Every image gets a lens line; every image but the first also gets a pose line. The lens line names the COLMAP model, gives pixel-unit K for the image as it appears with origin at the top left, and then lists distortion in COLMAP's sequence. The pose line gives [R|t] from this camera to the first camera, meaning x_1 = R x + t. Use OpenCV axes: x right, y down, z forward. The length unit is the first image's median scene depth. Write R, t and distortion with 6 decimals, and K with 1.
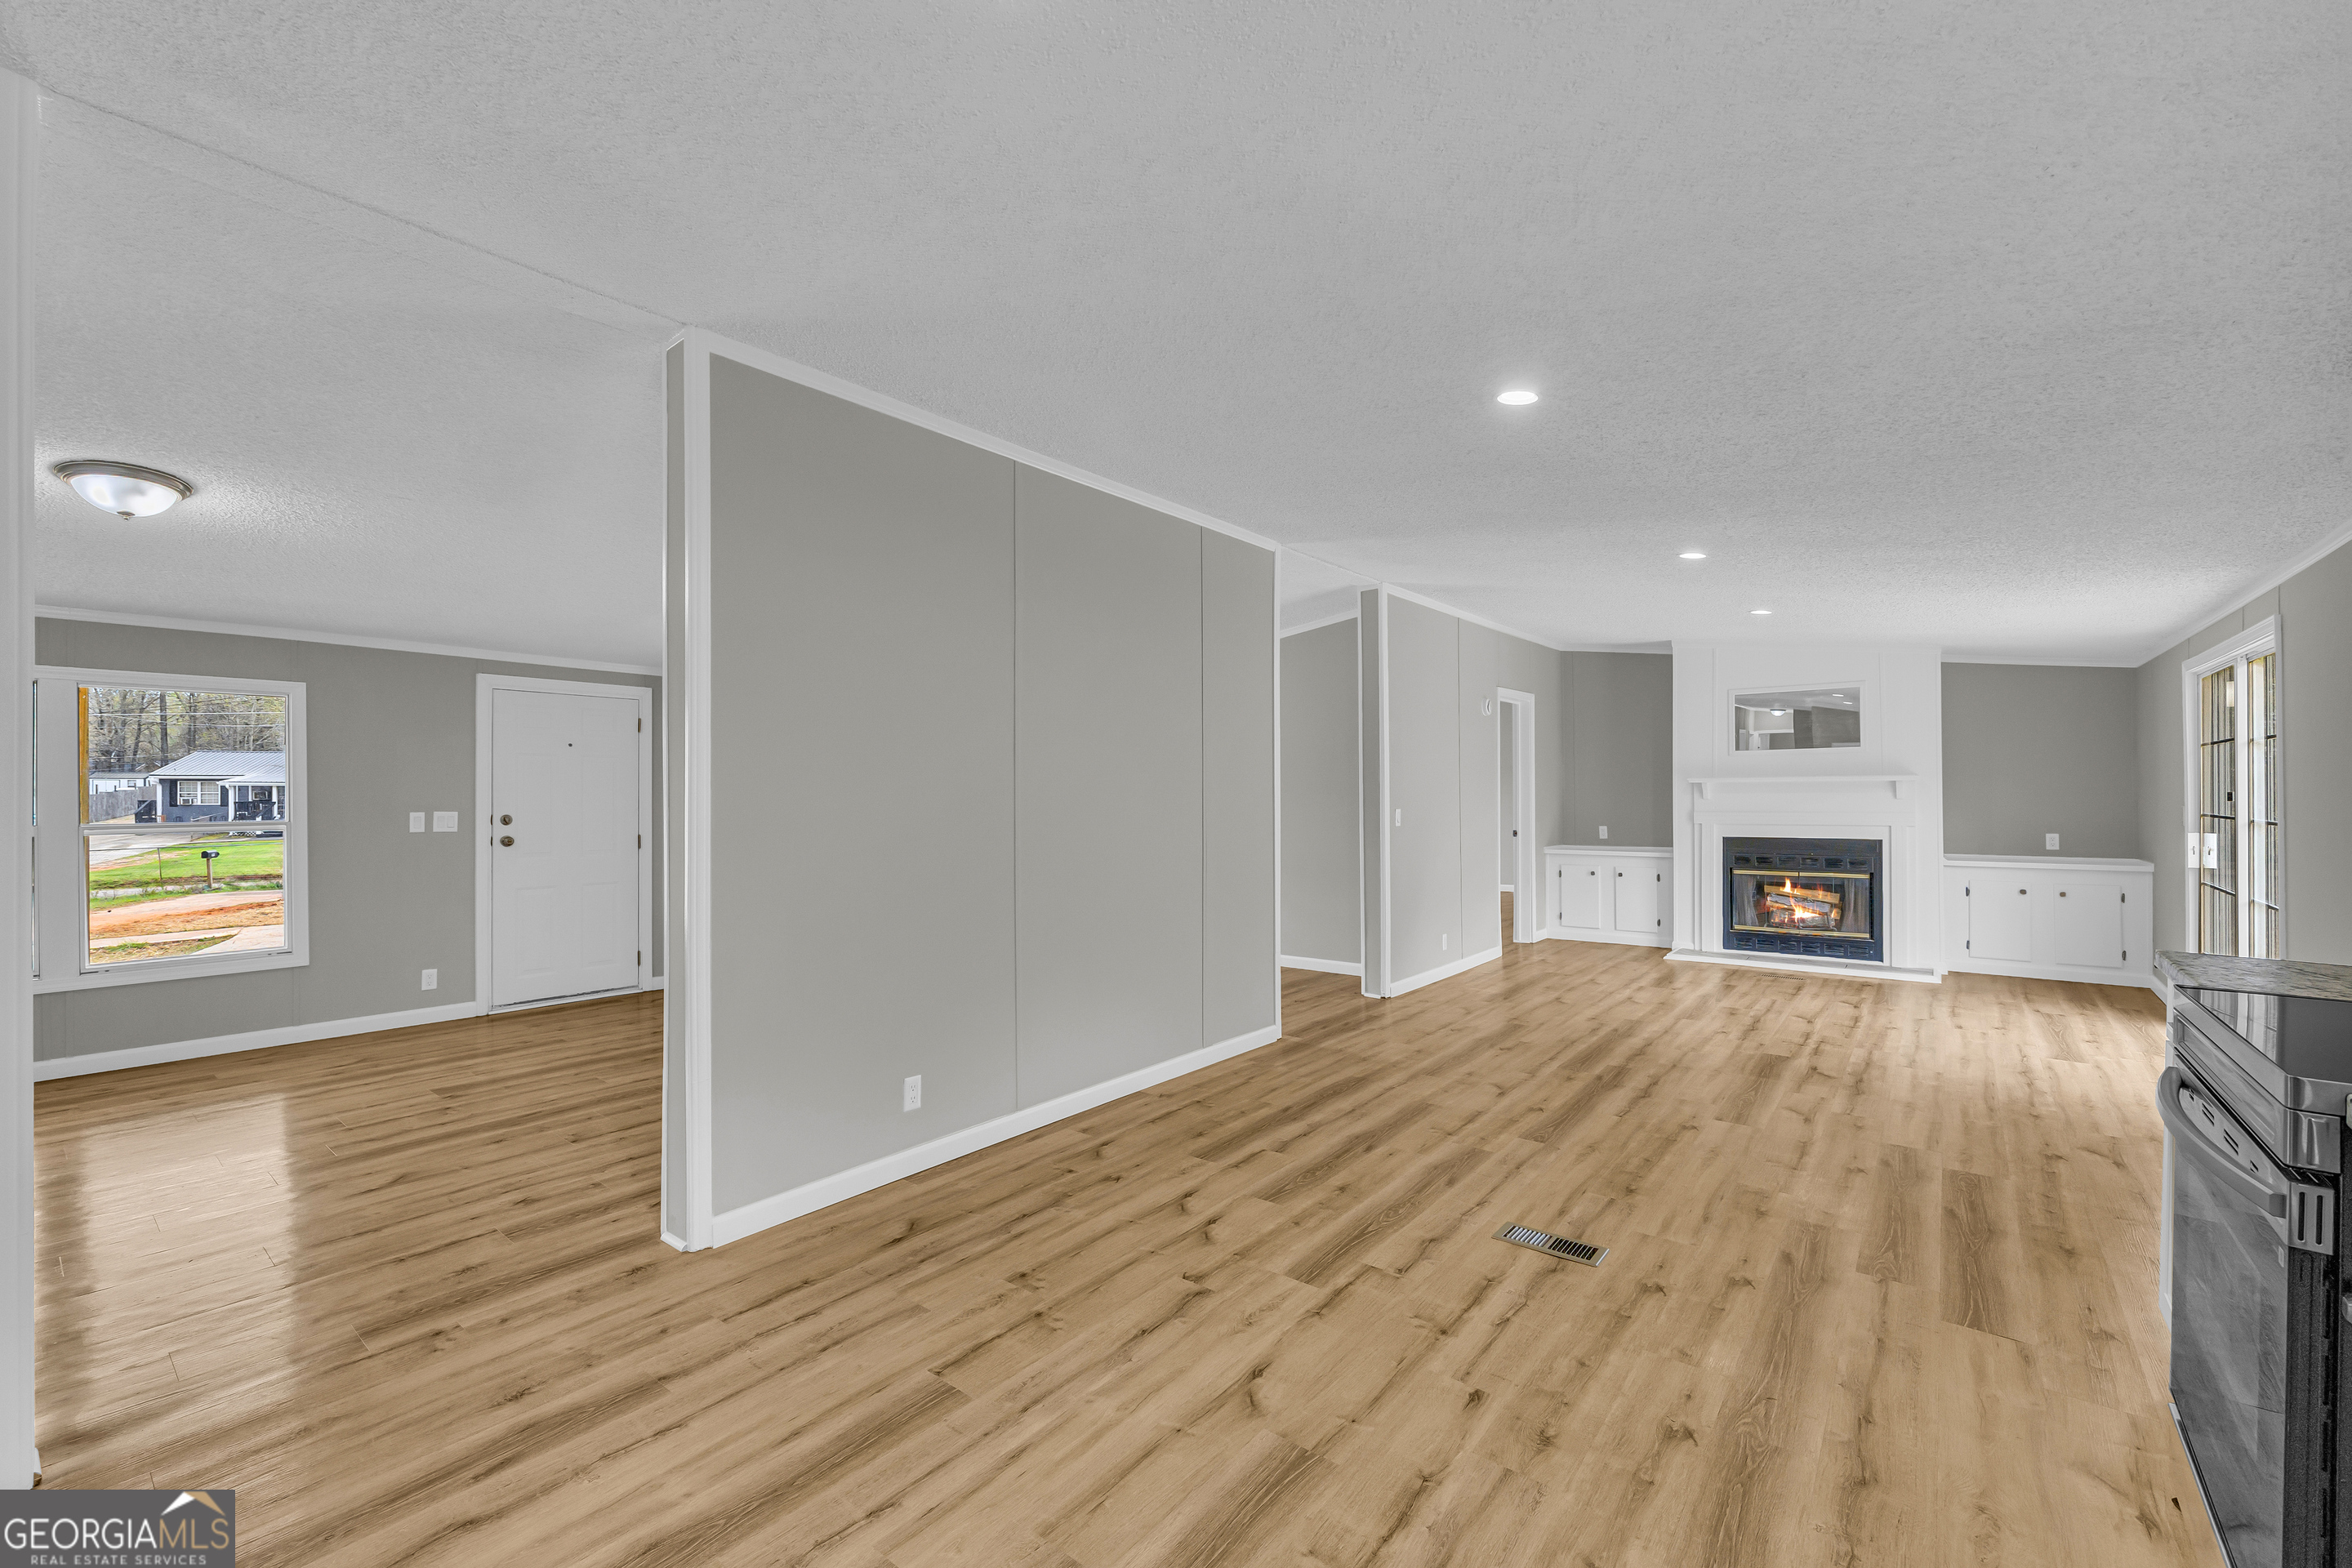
lens RADIAL K [[973.6, 0, 1165.2], [0, 973.6, 791.6], [0, 0, 1]] dist [-0.005471, -0.000291]
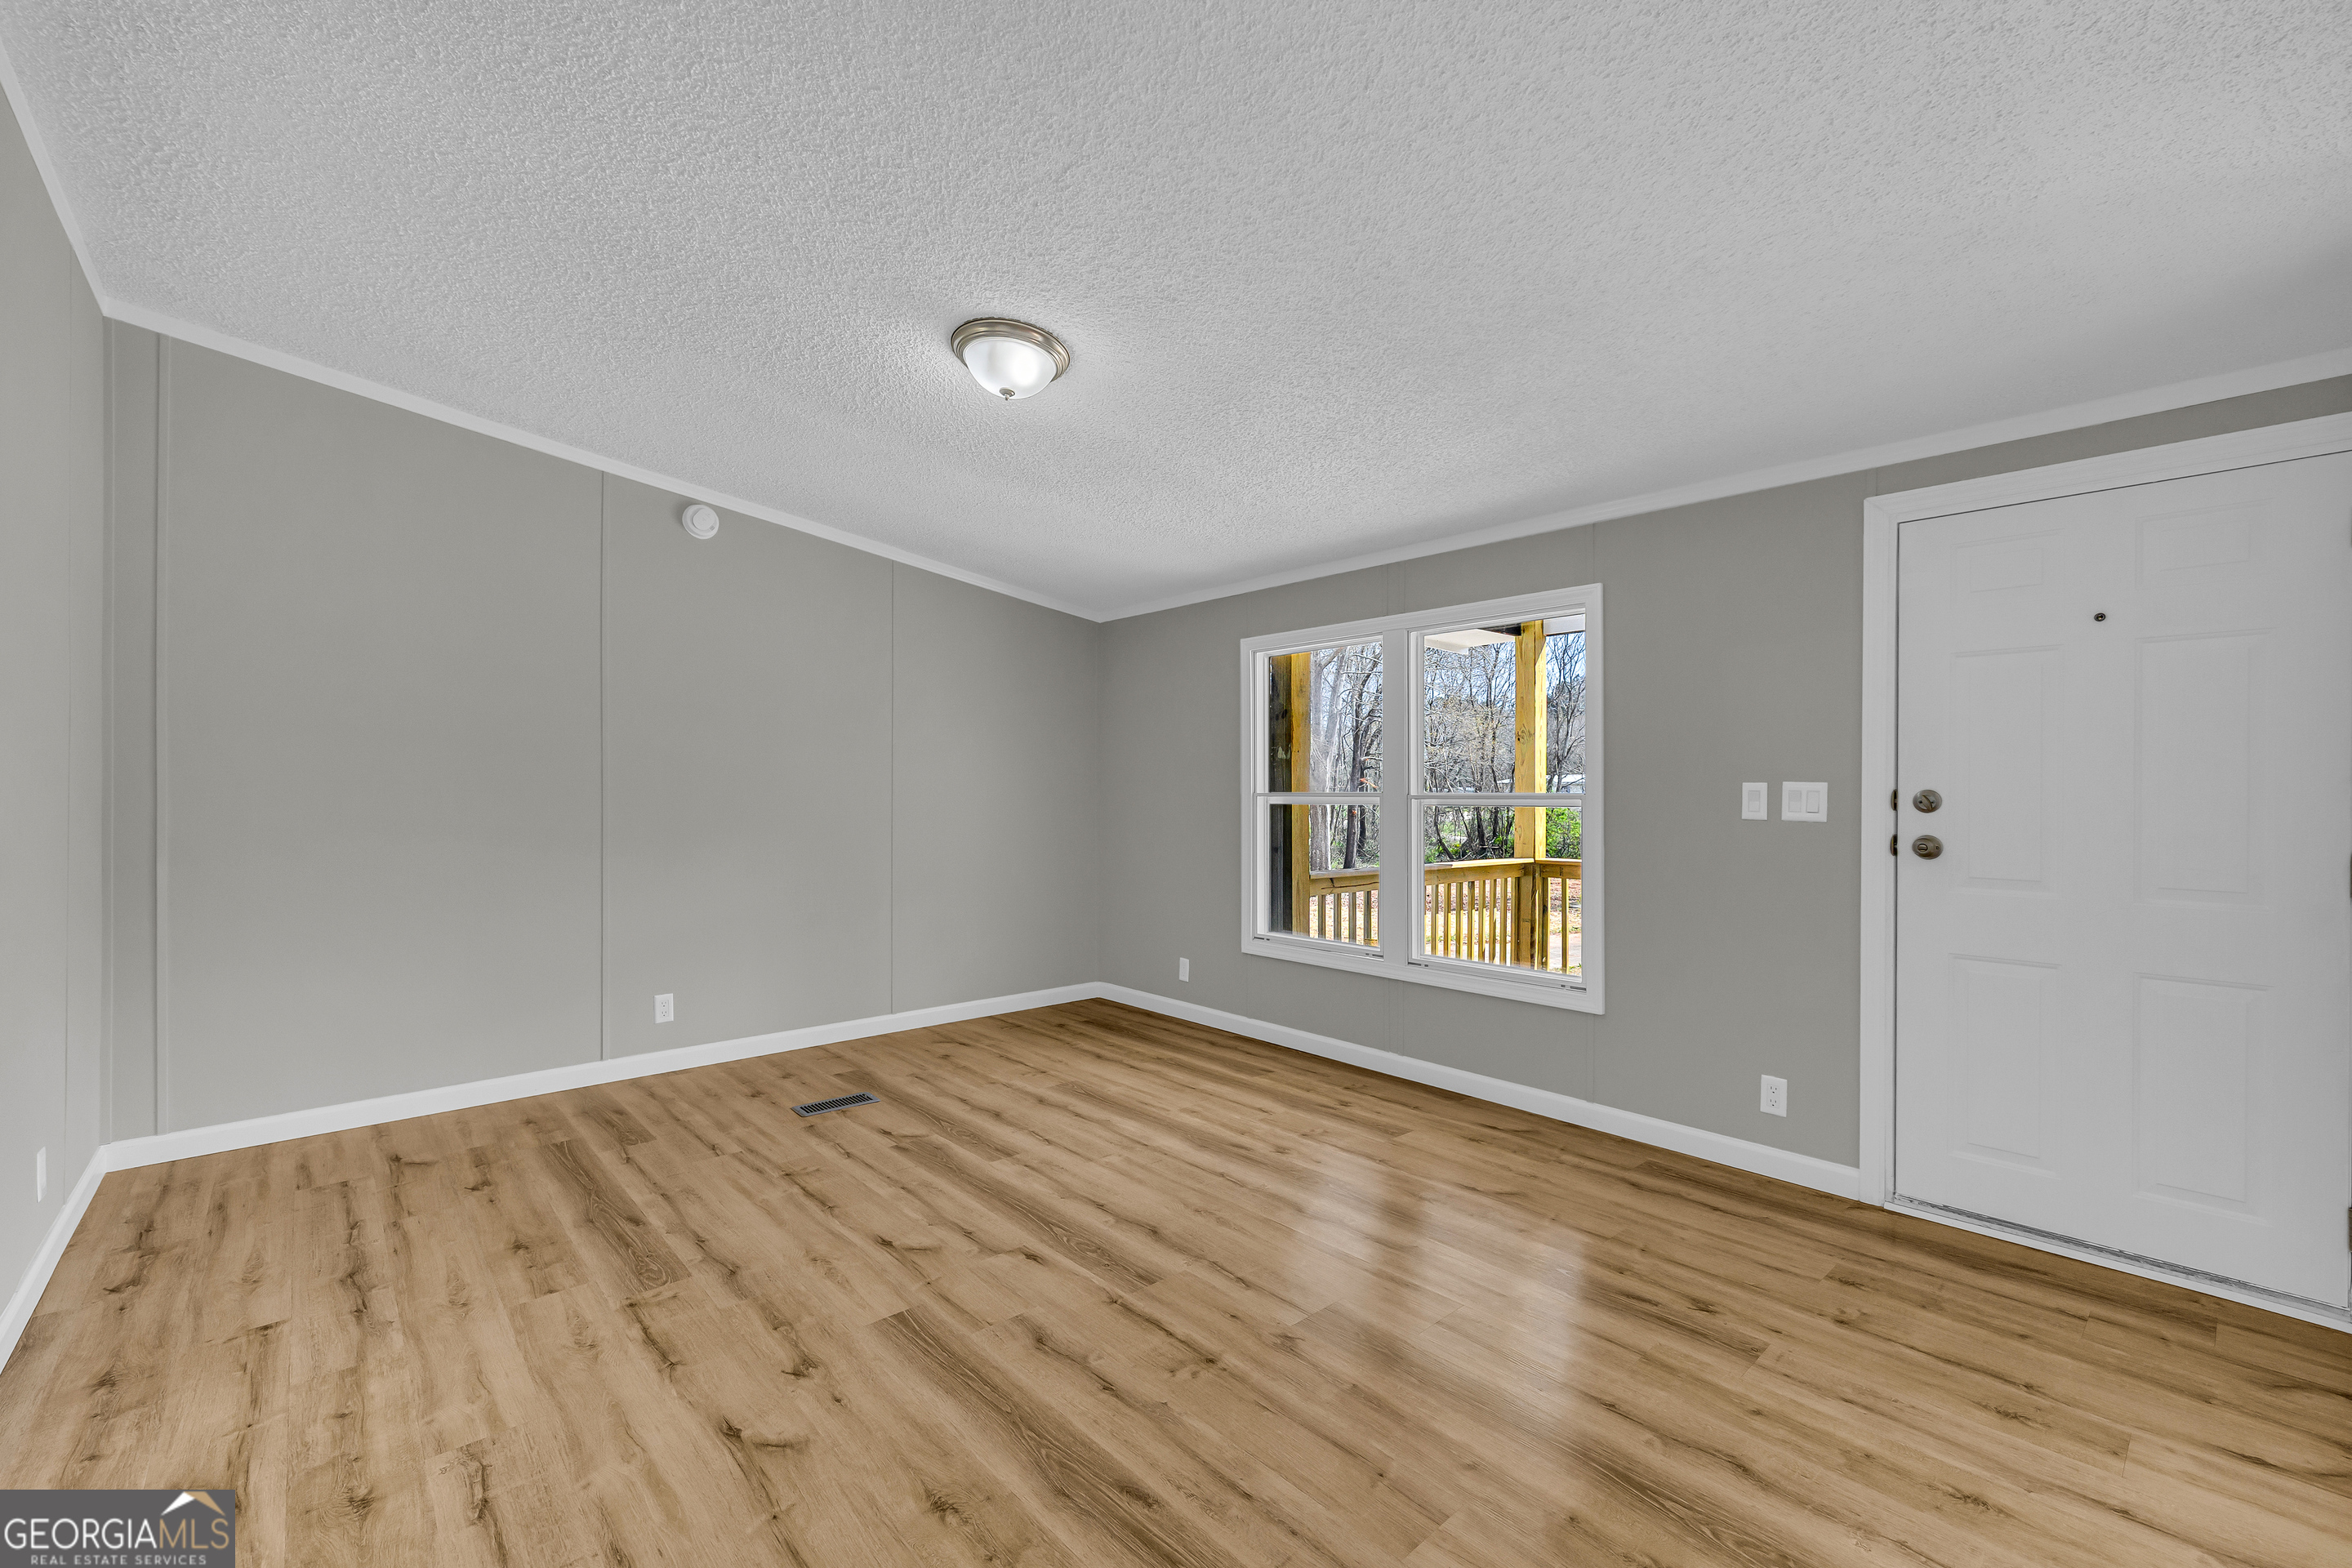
lens RADIAL K [[978.3, 0, 1203.5], [0, 978.3, 790.5], [0, 0, 1]] dist [-0.000346, 0.000090]
pose [[-0.152125, 0.001297, -0.988360, -0.140744], [-0.001819, 0.999997, 0.001592, 0.019975], [0.988360, 0.002040, -0.152122, 0.609553]]
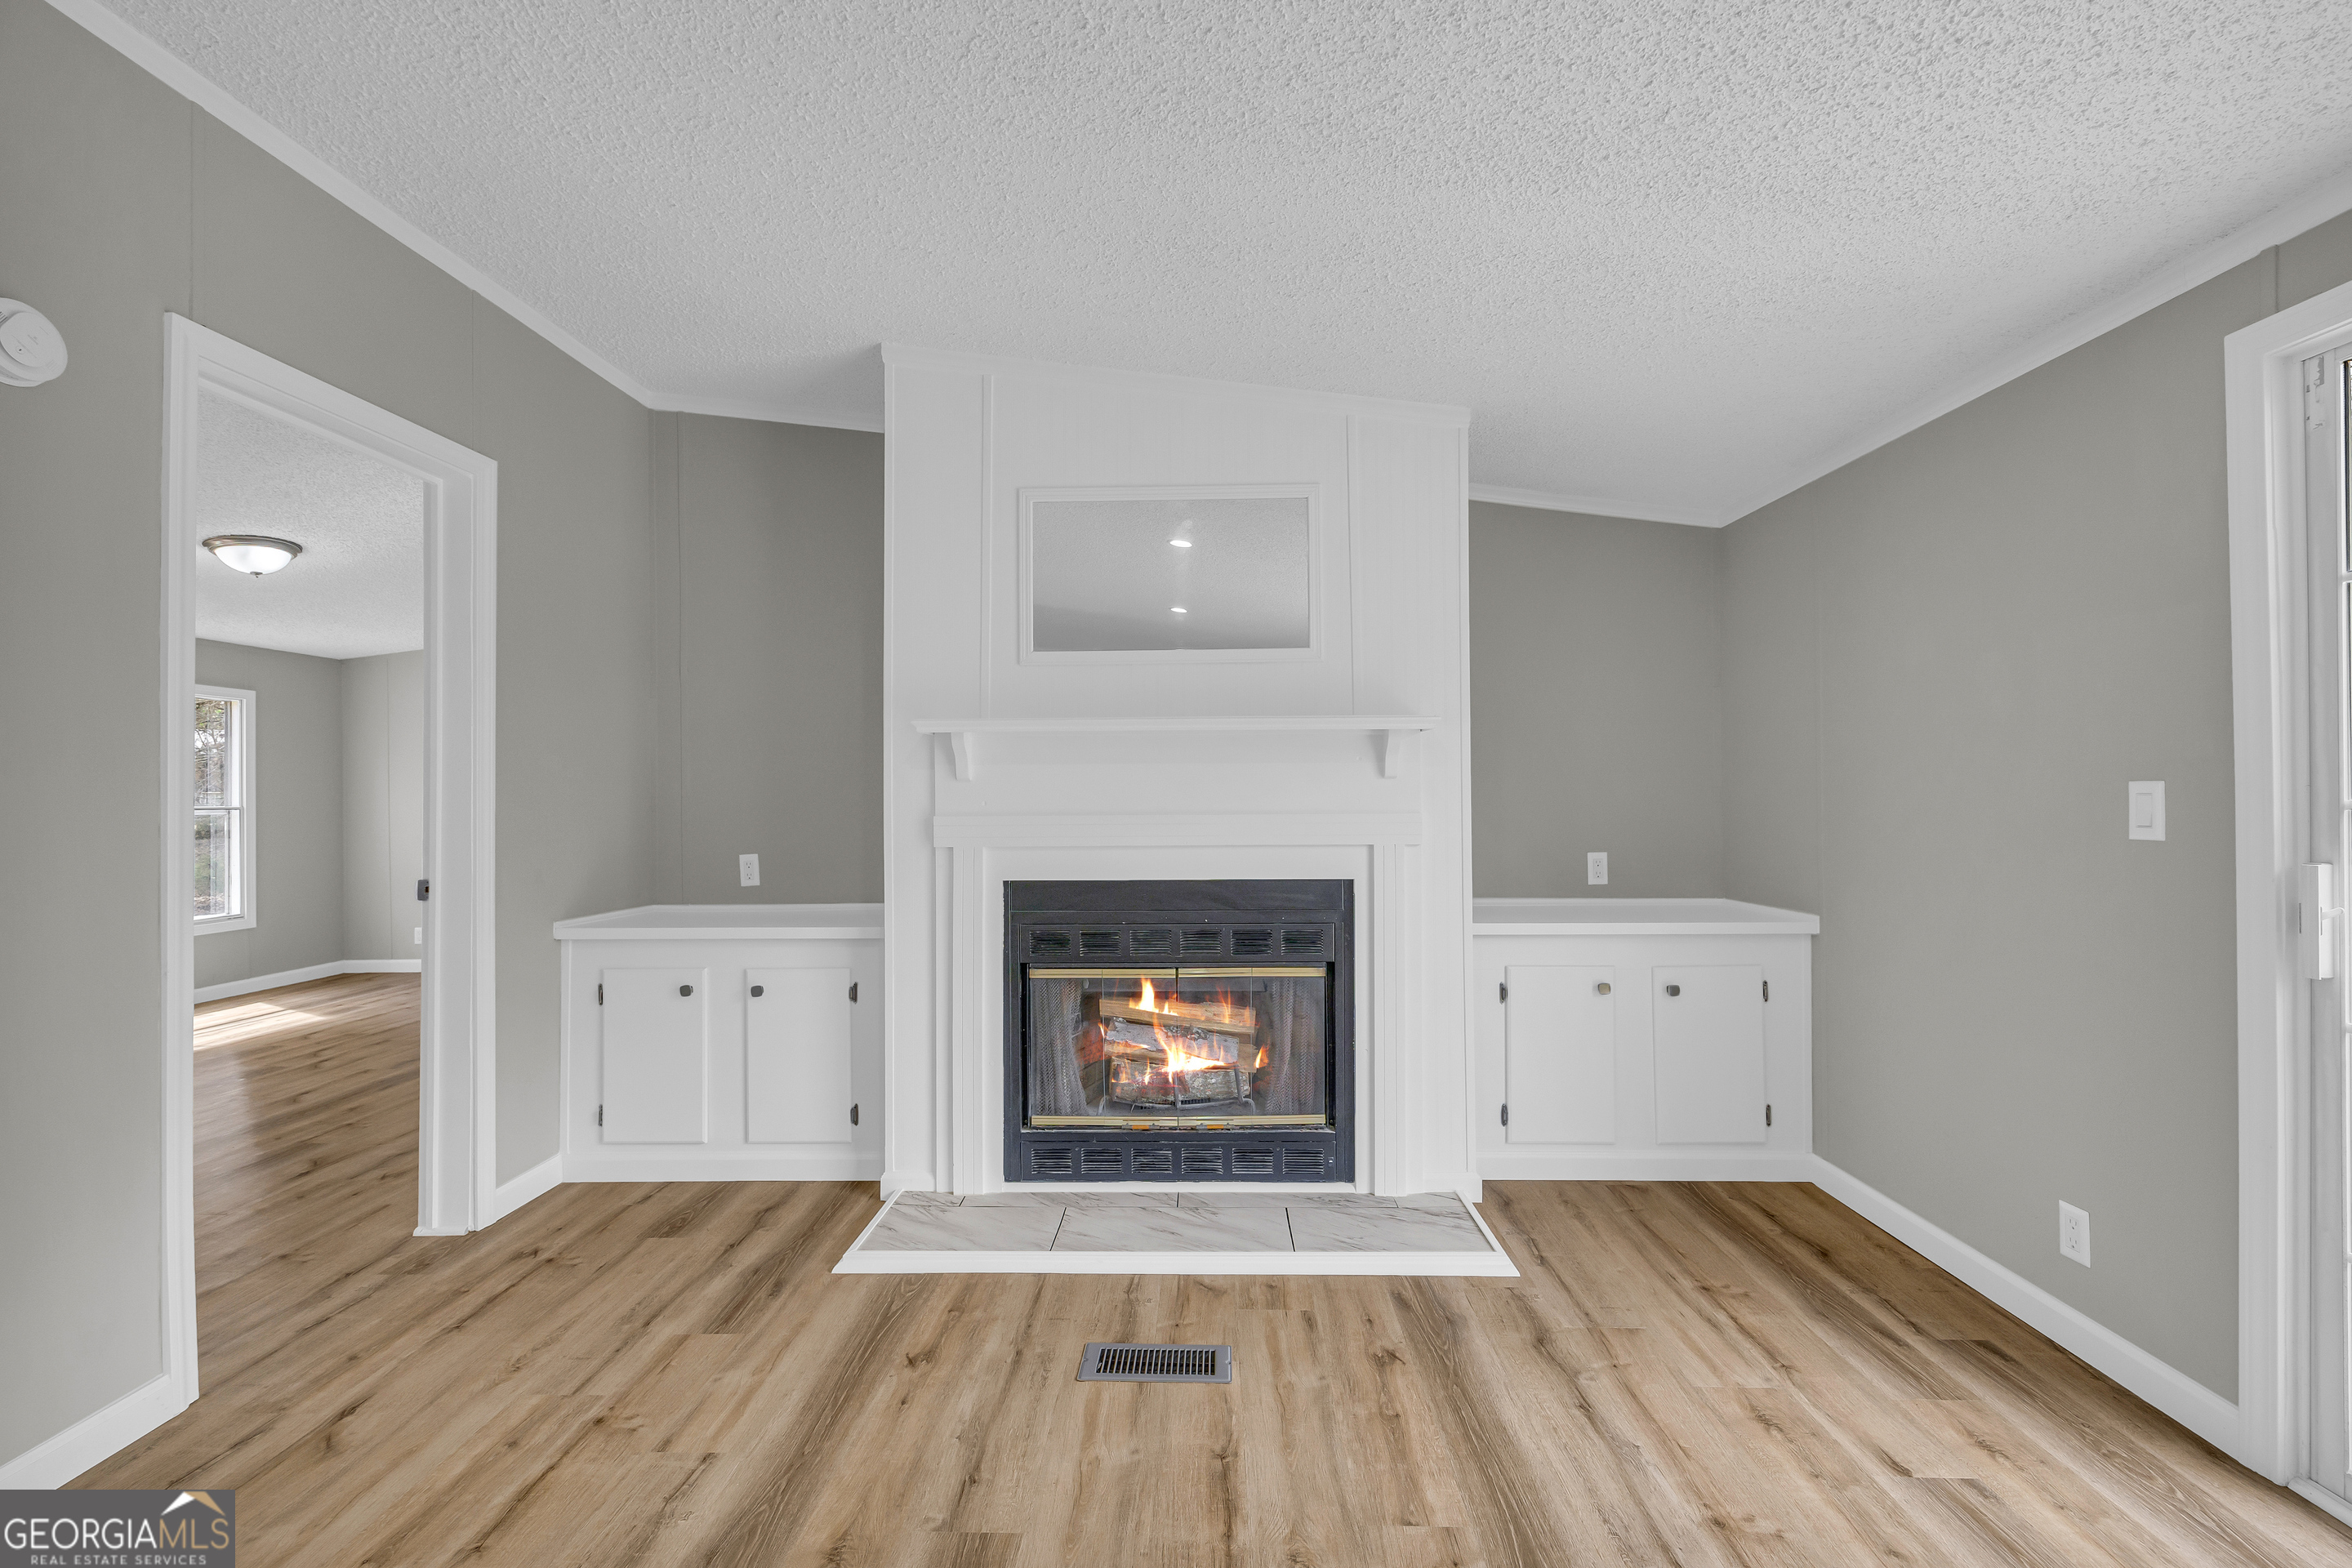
lens RADIAL K [[952.1, 0, 1182.6], [0, 952.1, 795.7], [0, 0, 1]] dist [-0.000961, 0.000034]
pose [[0.794542, 0.004439, 0.607192, 0.454619], [-0.000047, 0.999974, -0.007249, 0.018121], [-0.607209, 0.005731, 0.794522, 0.748410]]
